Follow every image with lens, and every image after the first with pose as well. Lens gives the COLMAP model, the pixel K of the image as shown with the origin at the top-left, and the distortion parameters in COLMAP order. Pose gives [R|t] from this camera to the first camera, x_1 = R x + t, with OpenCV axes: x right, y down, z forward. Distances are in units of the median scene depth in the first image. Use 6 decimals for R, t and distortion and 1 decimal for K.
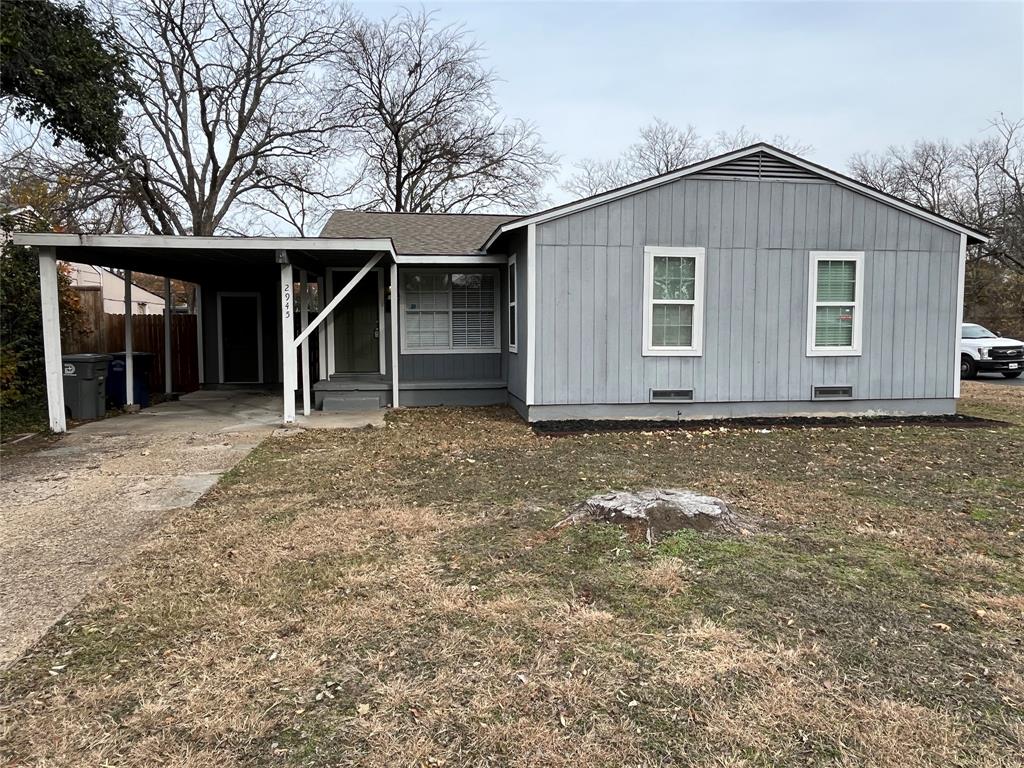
lens RADIAL K [[685.6, 0, 512.7], [0, 685.6, 382.7], [0, 0, 1]] dist [-0.000948, 0.002280]
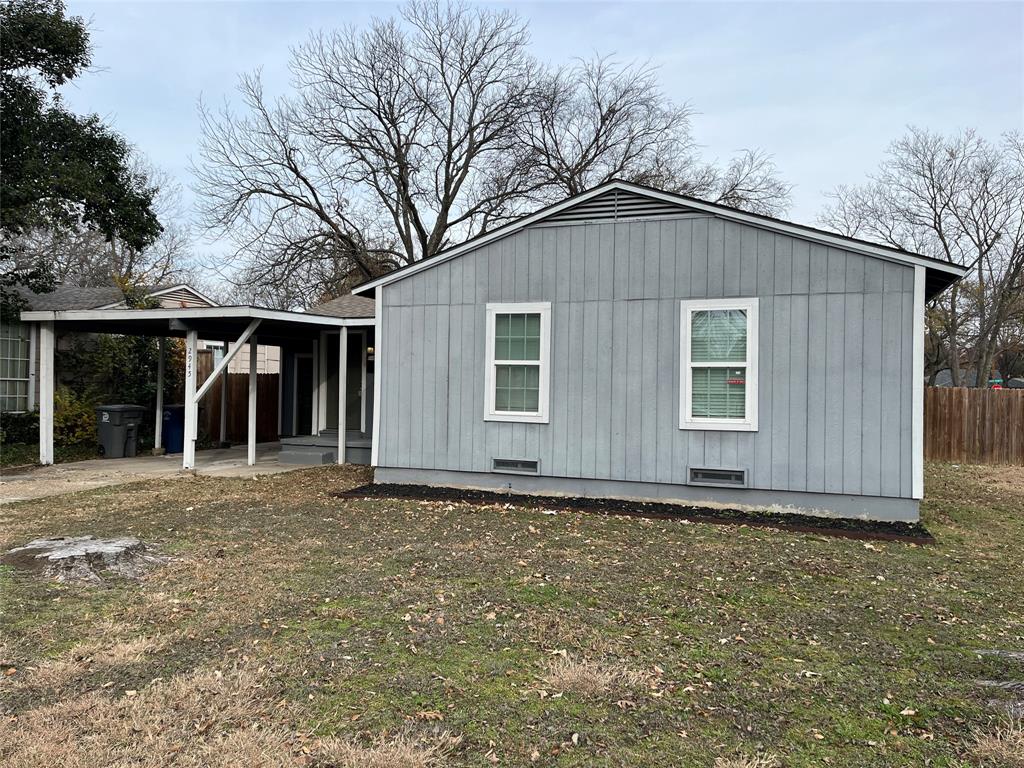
lens RADIAL K [[759.1, 0, 511.2], [0, 759.1, 388.4], [0, 0, 1]] dist [0.068028, -0.002288]
pose [[0.878575, 0.014616, -0.477381, 0.694851], [-0.055244, 0.995933, -0.071178, -0.011492], [0.474399, 0.088908, 0.875809, 0.116710]]
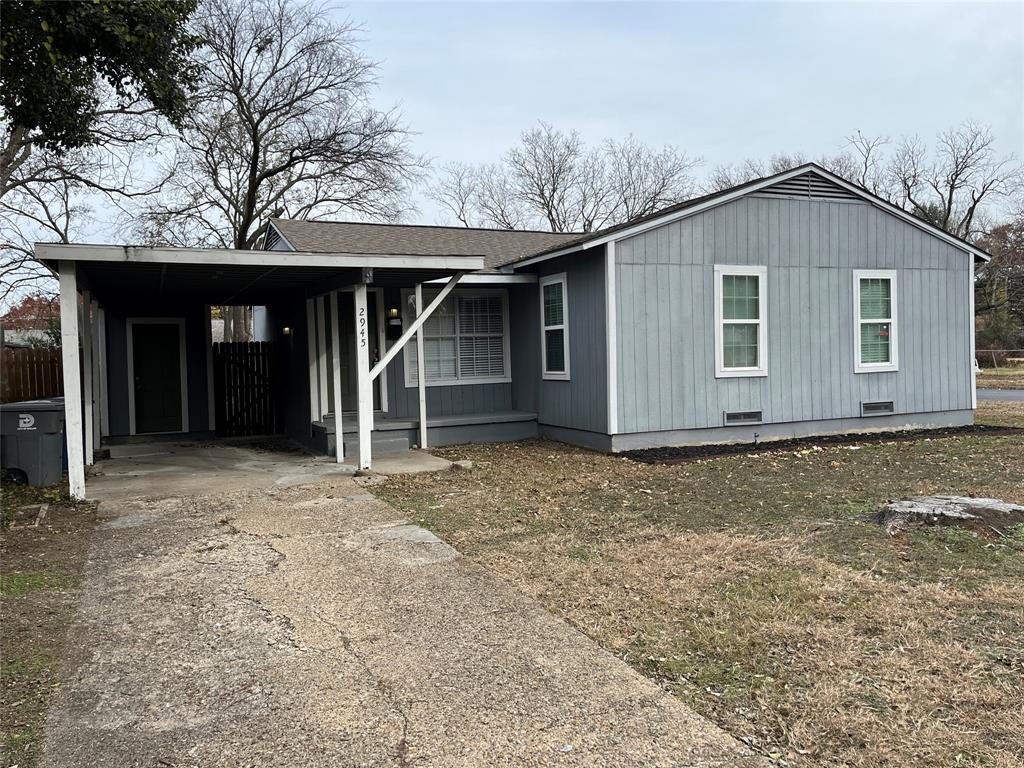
lens RADIAL K [[826.3, 0, 512.4], [0, 826.3, 379.2], [0, 0, 1]] dist [0.040147, -0.003435]
pose [[0.962845, -0.033351, 0.267986, -0.389418], [0.047734, 0.997738, -0.047333, 0.004301], [-0.265801, 0.058366, 0.962259, -0.041915]]
